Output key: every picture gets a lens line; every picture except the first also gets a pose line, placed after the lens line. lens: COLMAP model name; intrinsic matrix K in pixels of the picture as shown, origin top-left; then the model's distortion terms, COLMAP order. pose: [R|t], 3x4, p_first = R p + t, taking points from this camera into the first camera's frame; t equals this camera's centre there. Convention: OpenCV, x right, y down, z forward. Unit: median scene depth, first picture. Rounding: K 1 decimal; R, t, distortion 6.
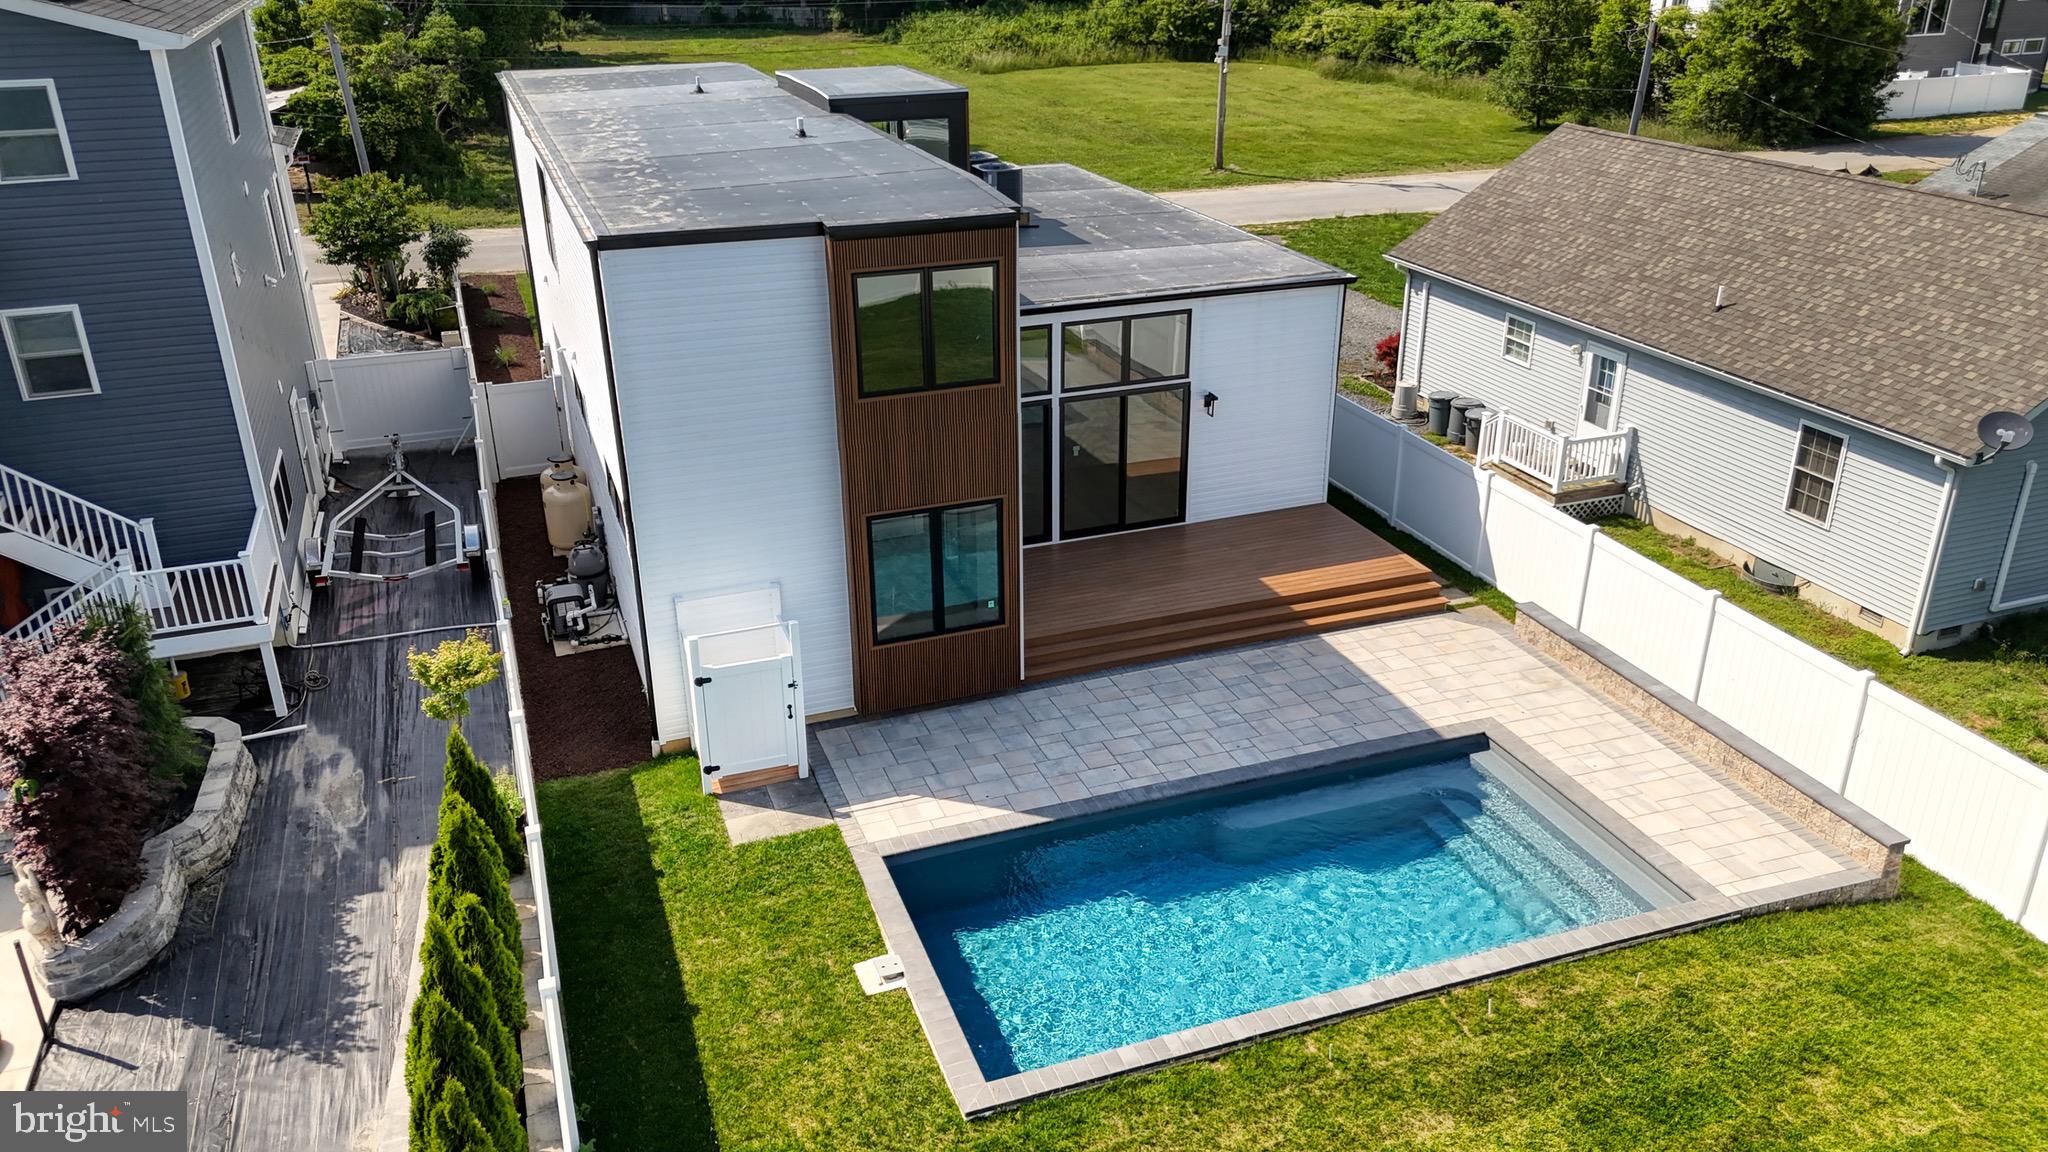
lens RADIAL K [[1506.8, 0, 1033.8], [0, 1506.8, 581.4], [0, 0, 1]] dist [0.071422, -0.063262]
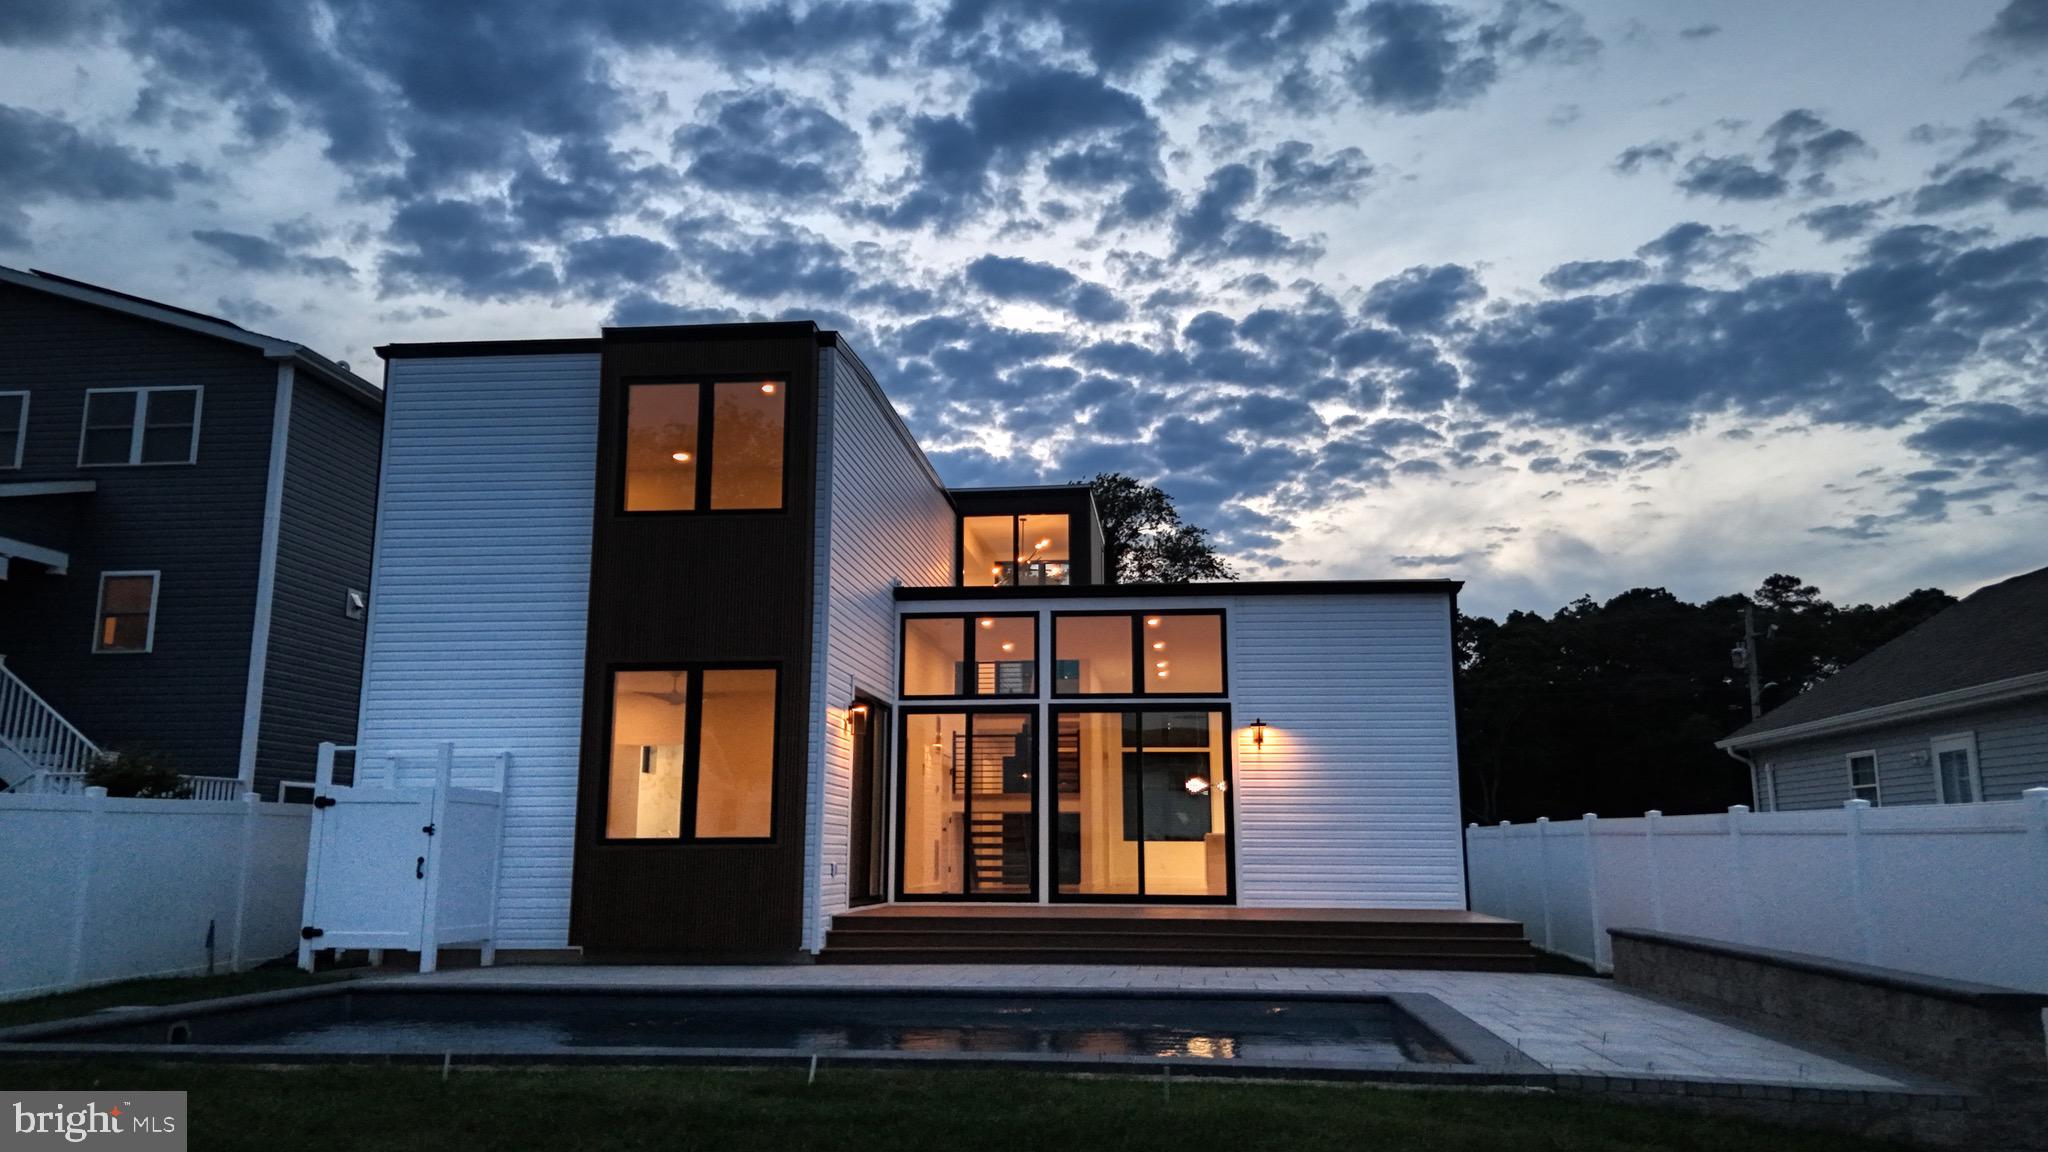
lens RADIAL K [[1514.5, 0, 1031.8], [0, 1514.5, 583.1], [0, 0, 1]] dist [0.050901, -0.036709]
pose [[0.896998, -0.071239, -0.436257, 0.406301], [-0.186582, 0.833681, -0.519773, 0.271133], [0.400727, 0.547633, 0.734518, 0.412762]]
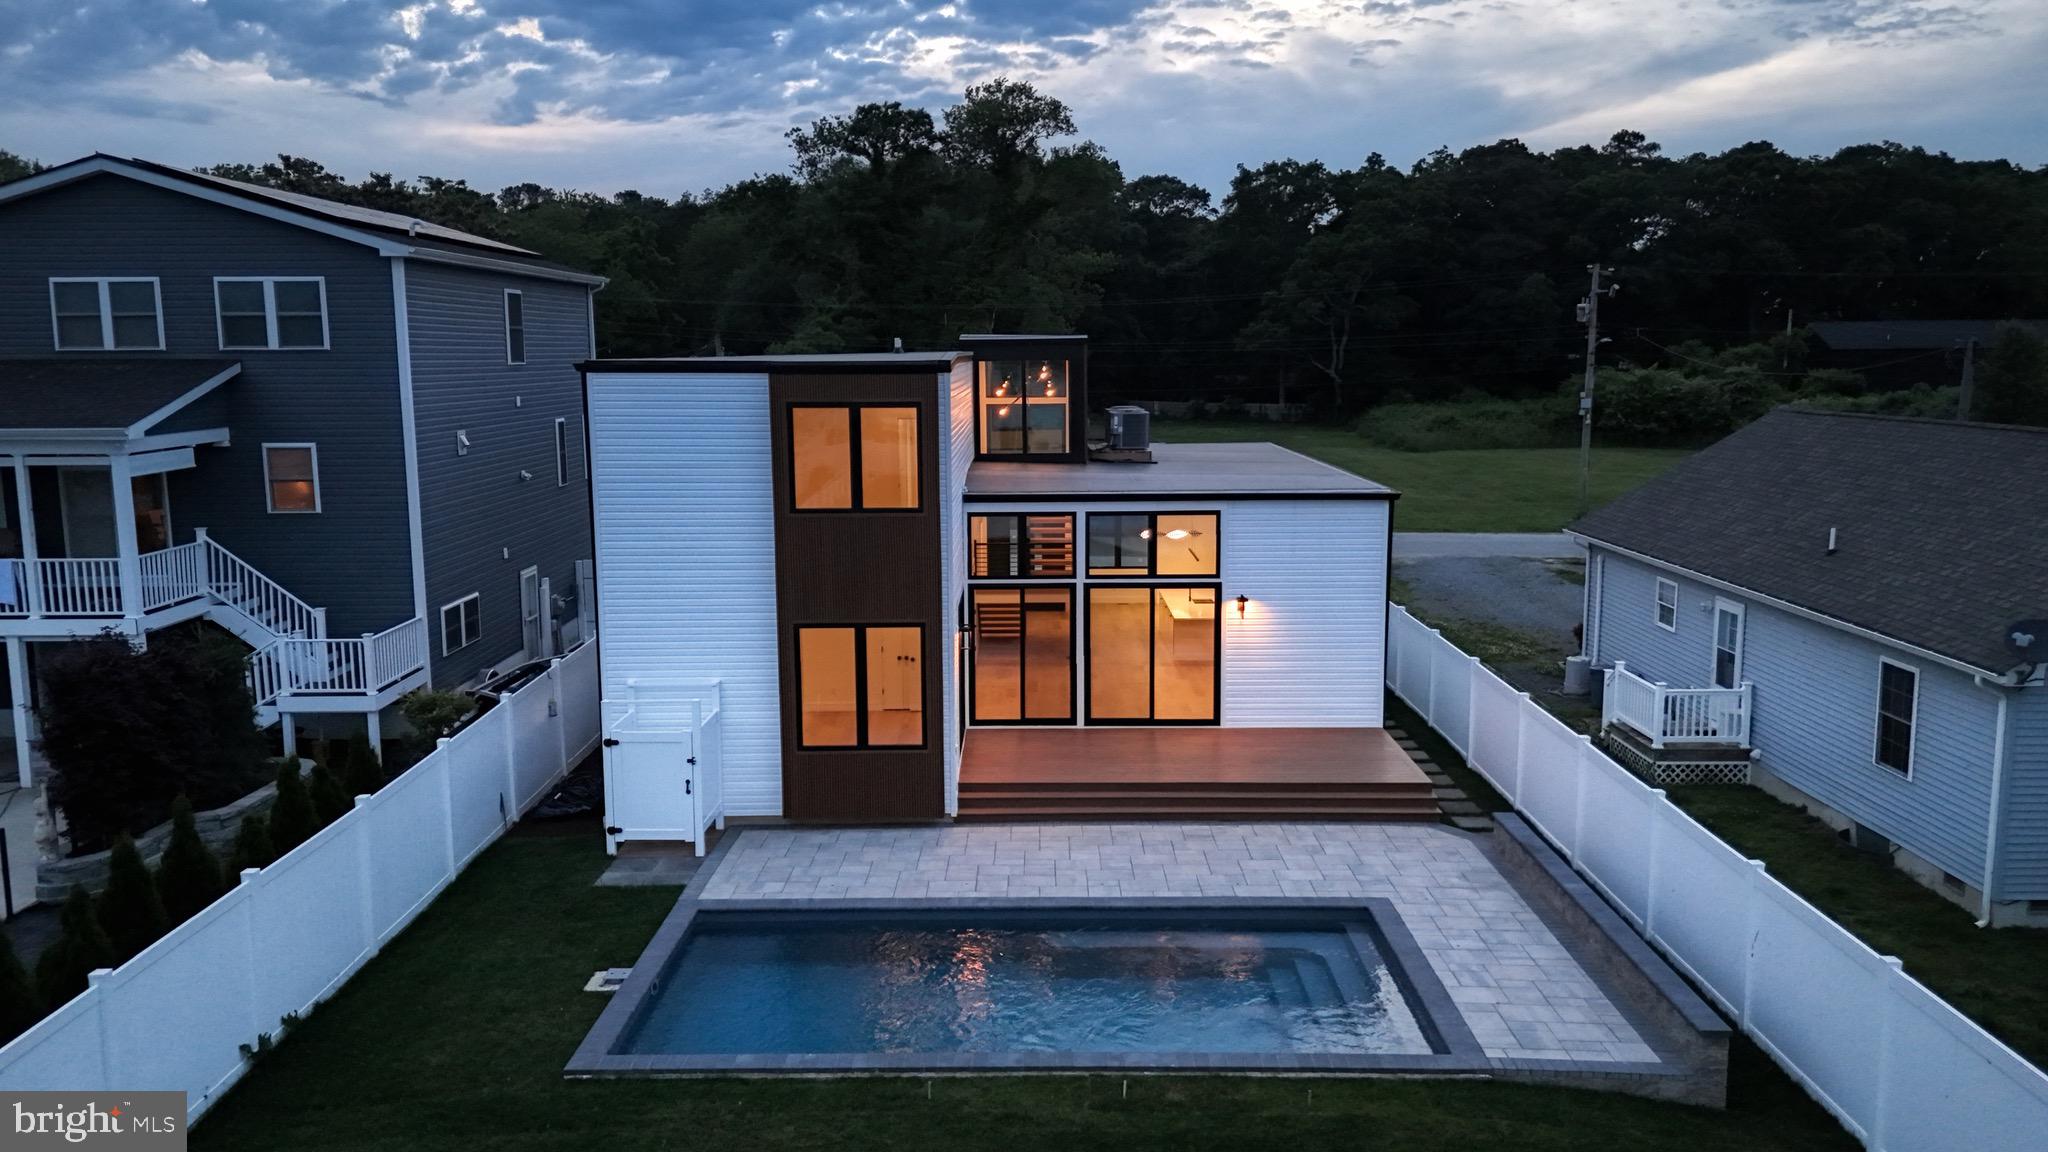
lens RADIAL K [[1506.8, 0, 1033.8], [0, 1506.8, 581.4], [0, 0, 1]] dist [0.071422, -0.063262]
pose [[0.938043, 0.054351, -0.342230, 0.383162], [-0.142293, 0.960931, -0.237412, 0.146229], [0.315956, 0.271400, 0.909128, 0.036586]]
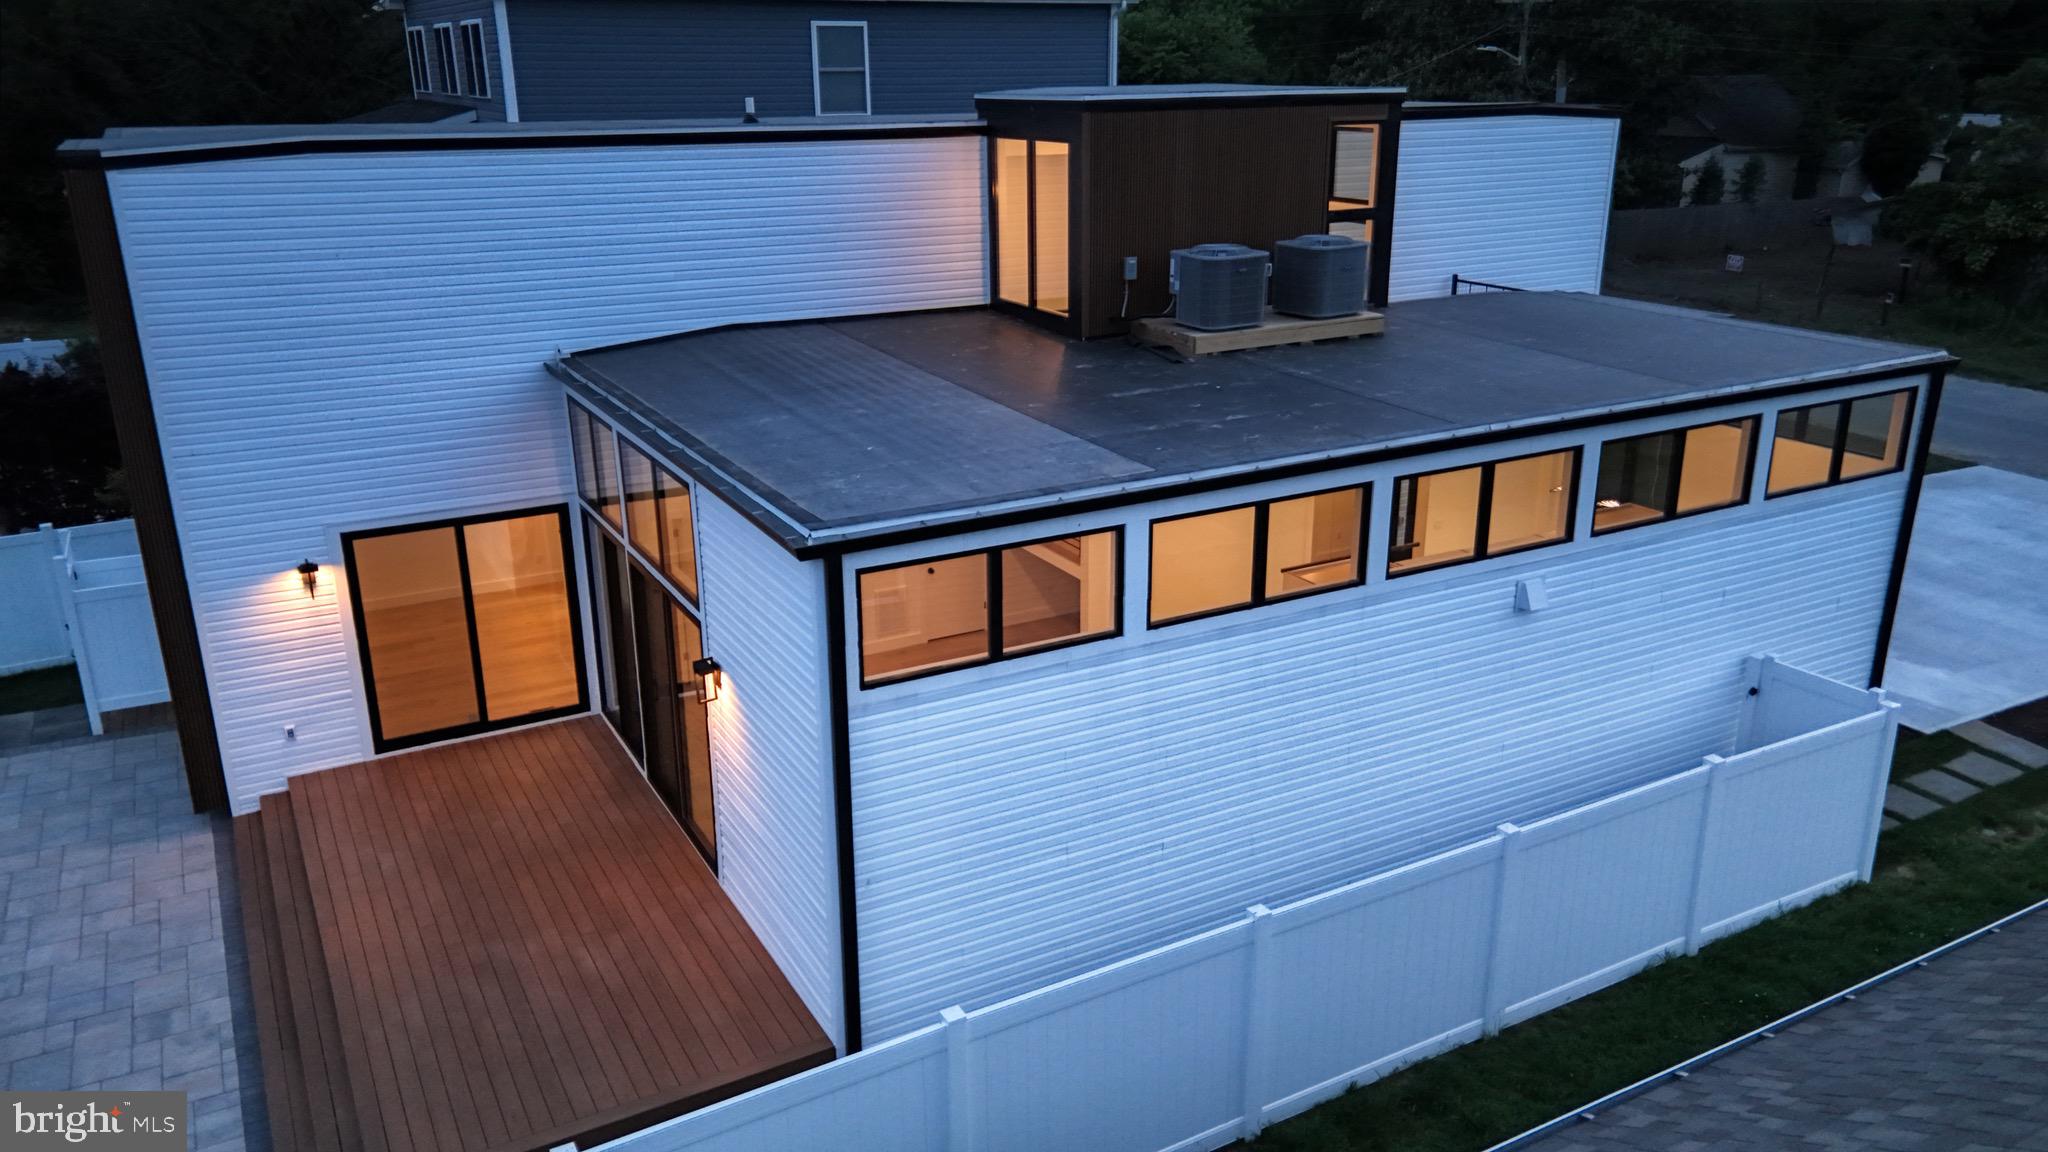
lens RADIAL K [[1506.8, 0, 1033.8], [0, 1506.8, 581.4], [0, 0, 1]] dist [0.071422, -0.063262]
pose [[0.147985, 0.328806, -0.932731, 0.688552], [-0.401121, 0.882015, 0.247287, -0.366926], [0.903992, 0.337543, 0.262416, 1.105060]]
